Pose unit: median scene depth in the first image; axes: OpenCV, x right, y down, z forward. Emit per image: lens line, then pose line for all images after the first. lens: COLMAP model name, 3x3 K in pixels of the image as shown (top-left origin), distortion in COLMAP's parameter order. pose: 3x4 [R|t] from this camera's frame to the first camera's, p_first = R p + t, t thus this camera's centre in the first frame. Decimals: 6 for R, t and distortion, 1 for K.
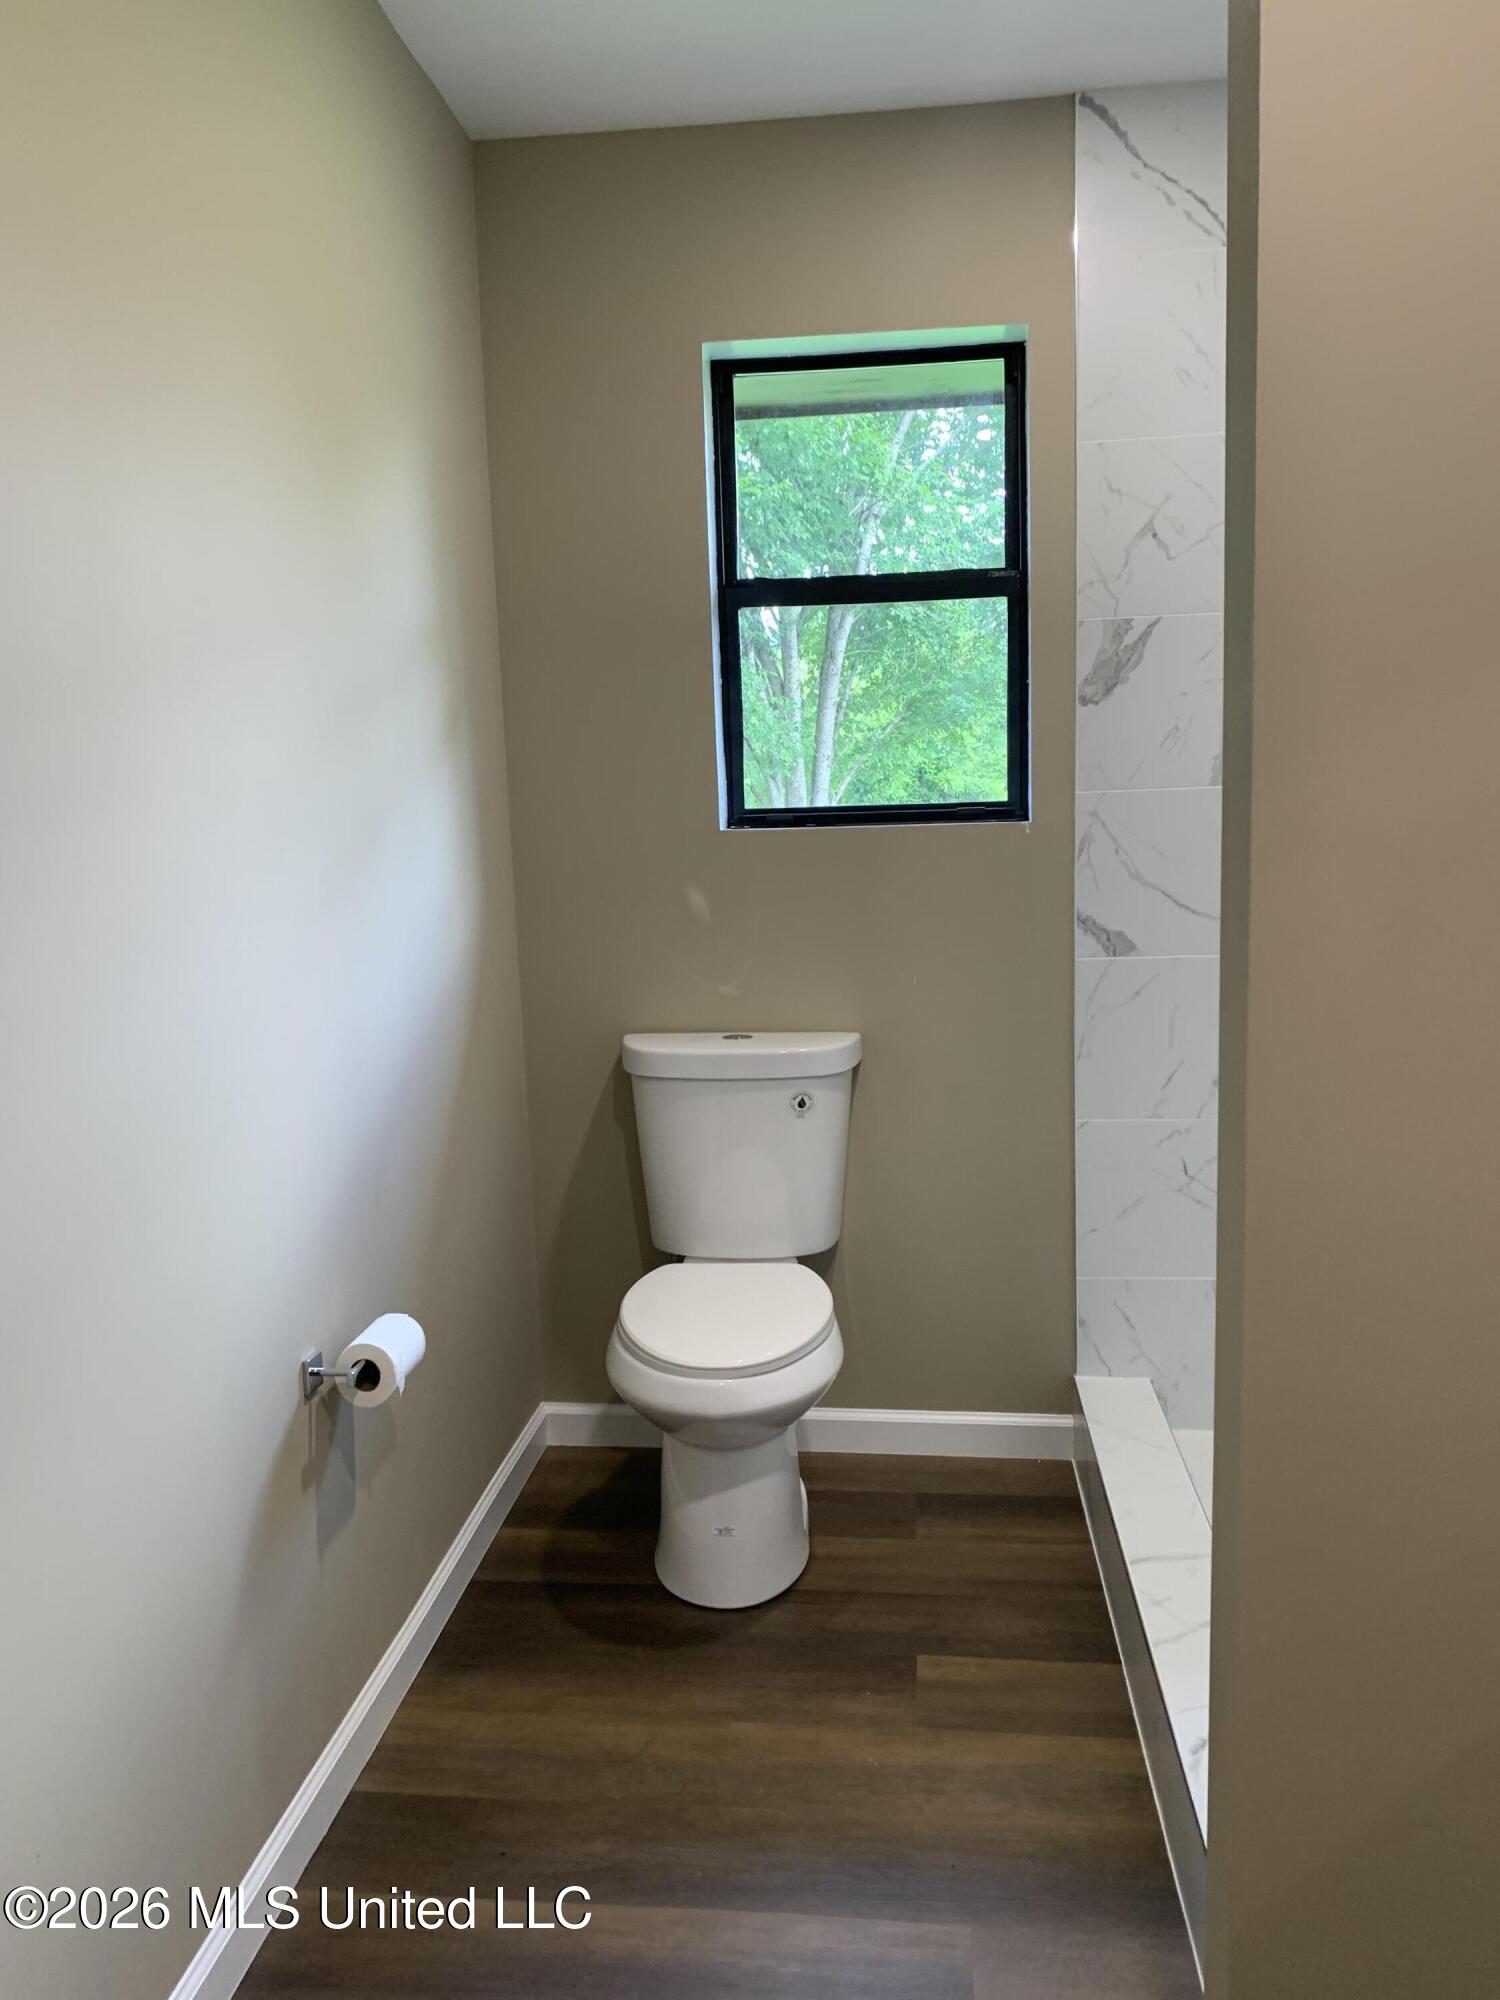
lens RADIAL K [[1517.5, 0, 734.0], [0, 1517.5, 1000.6], [0, 0, 1]] dist [0.032856, -0.033950]
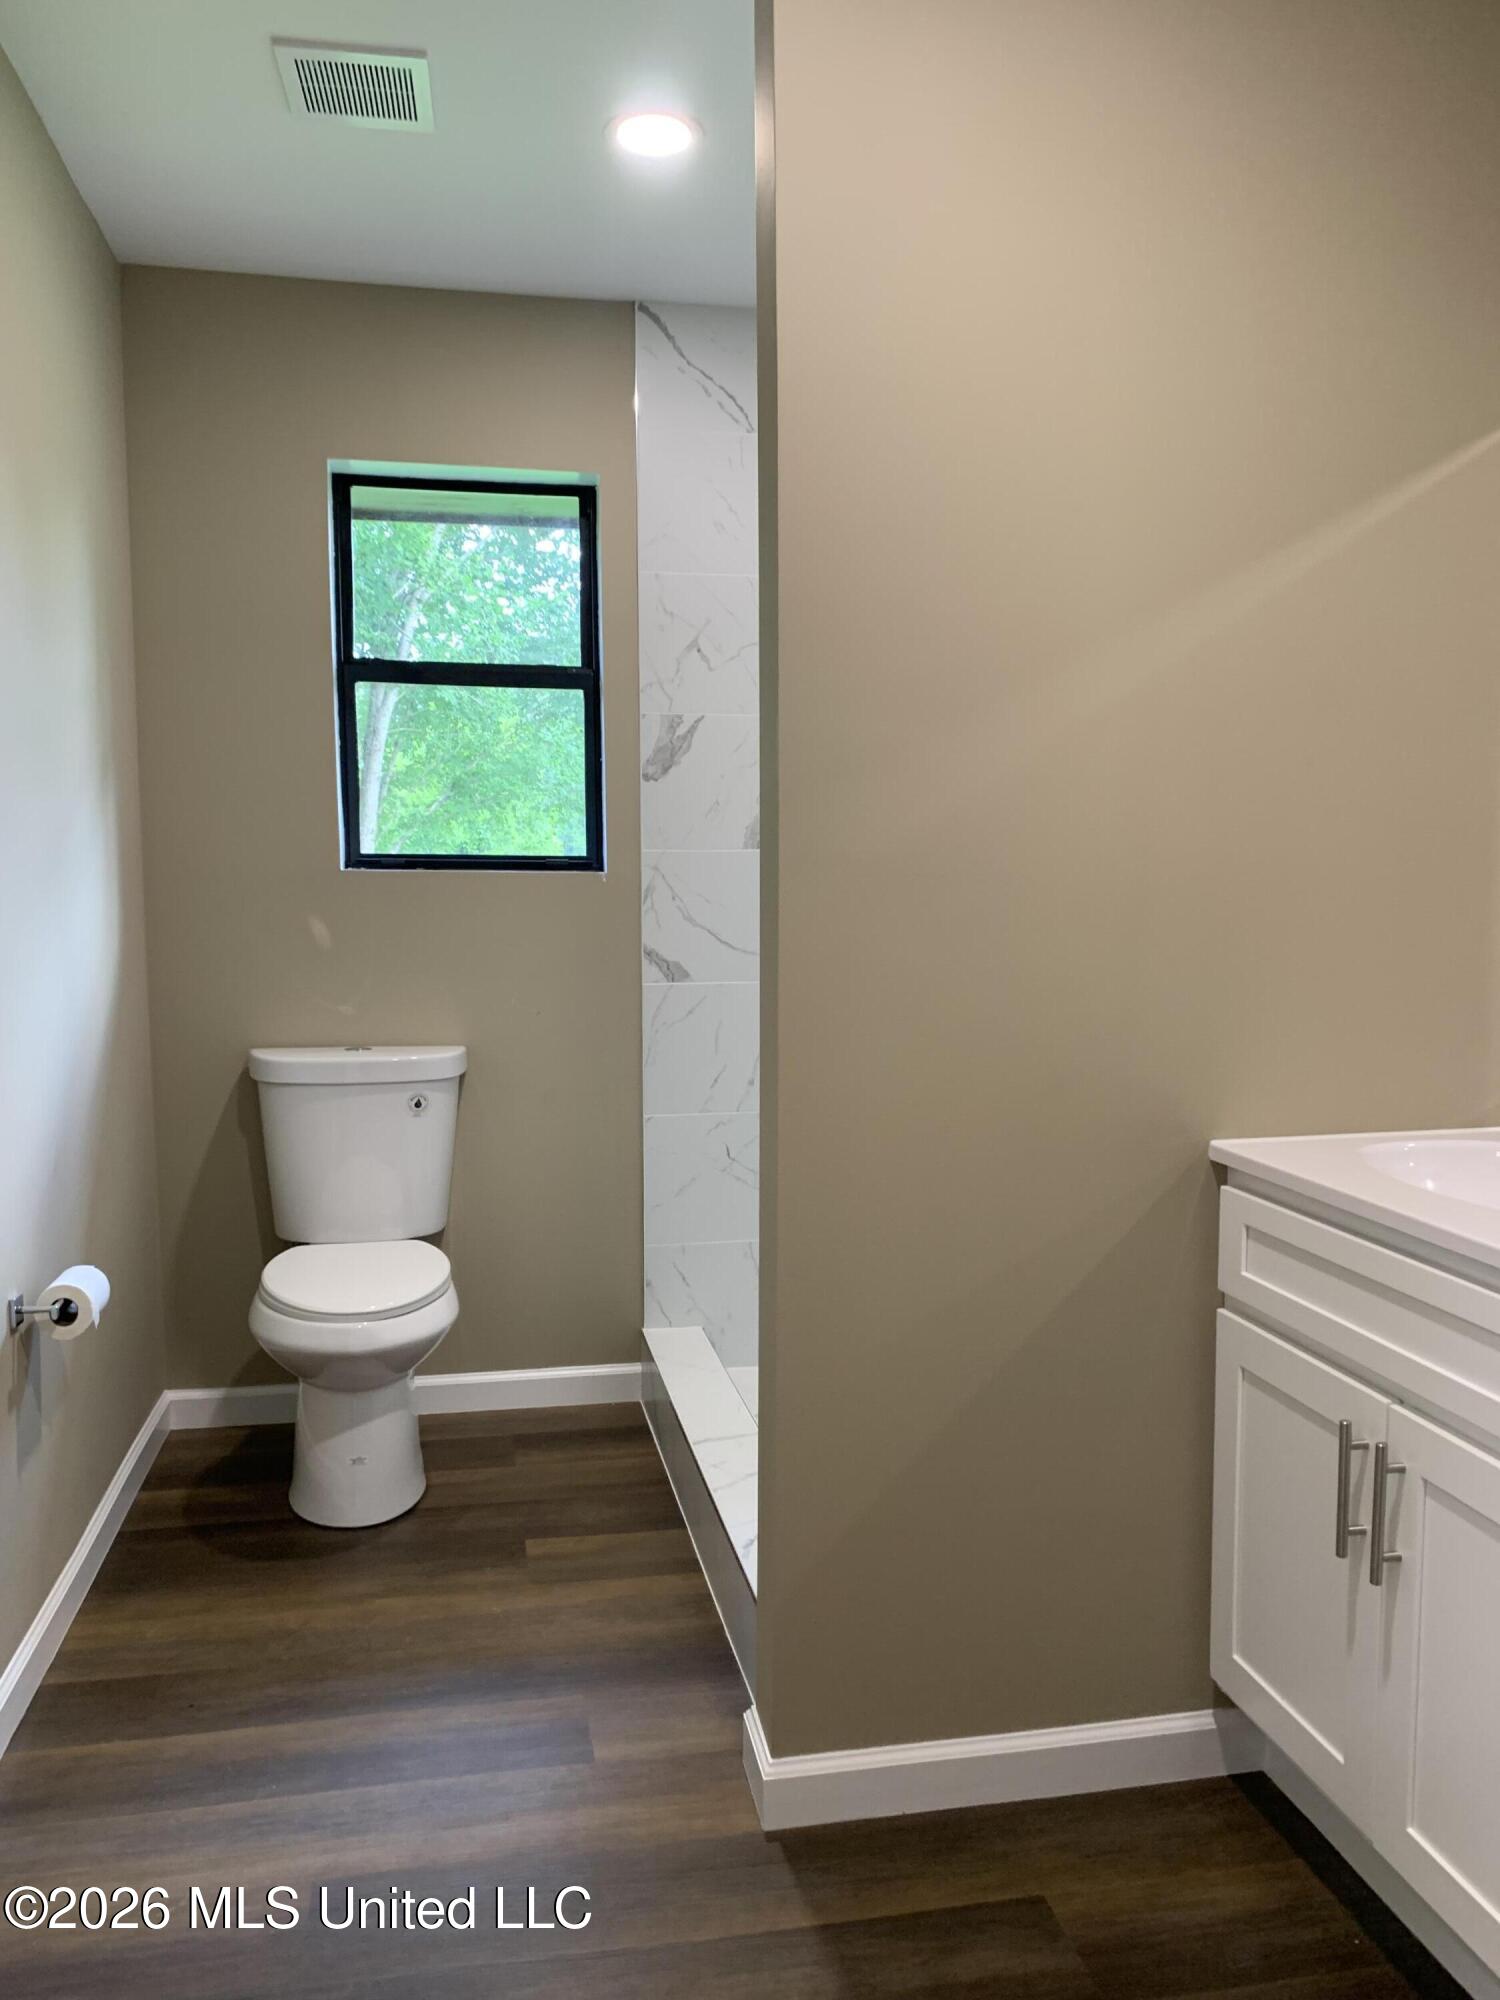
lens RADIAL K [[1517.5, 0, 758.0], [0, 1517.5, 1001.6], [0, 0, 1]] dist [0.032856, -0.033950]
pose [[0.949458, 0.004910, 0.313854, -0.072864], [0.012144, 0.998554, -0.052359, 0.052870], [-0.313658, 0.053525, 0.948026, -0.196621]]
